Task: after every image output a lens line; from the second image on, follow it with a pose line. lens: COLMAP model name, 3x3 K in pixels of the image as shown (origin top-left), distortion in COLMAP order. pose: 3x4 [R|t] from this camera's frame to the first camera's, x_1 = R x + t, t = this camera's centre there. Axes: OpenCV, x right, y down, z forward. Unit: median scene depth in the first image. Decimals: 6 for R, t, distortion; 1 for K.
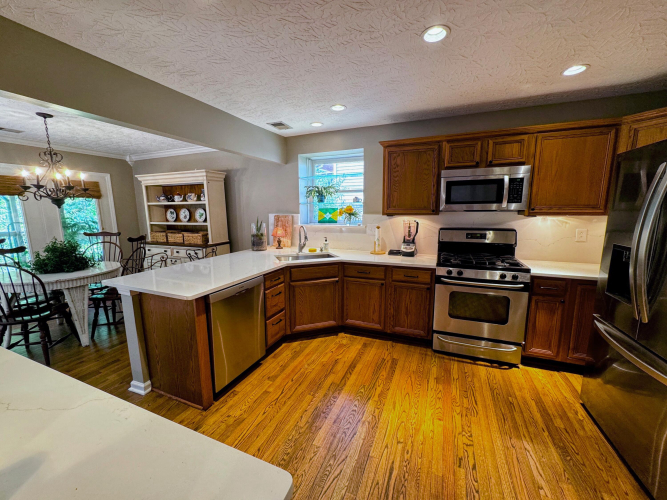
lens RADIAL K [[264.7, 0, 333.5], [0, 264.7, 250.0], [0, 0, 1]] dist [-0.001810, -0.000178]
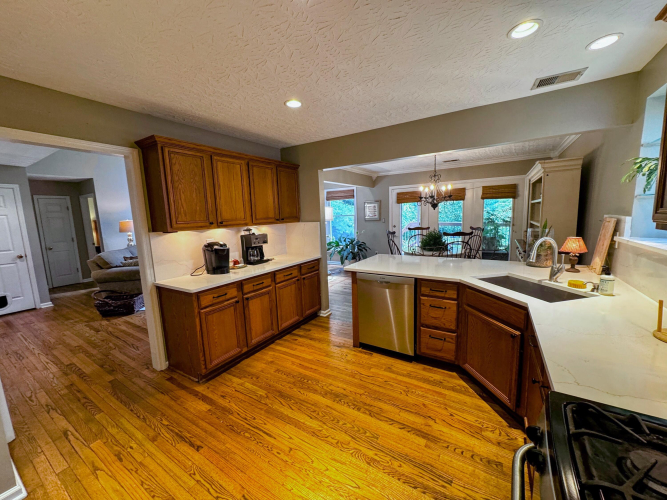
lens RADIAL K [[264.7, 0, 333.5], [0, 264.7, 250.0], [0, 0, 1]] dist [-0.001810, -0.000178]
pose [[-0.161531, 0.148834, -0.975580, 0.643241], [-0.118668, 0.978460, 0.168921, -0.122801], [0.979707, 0.143057, -0.140390, 0.701826]]
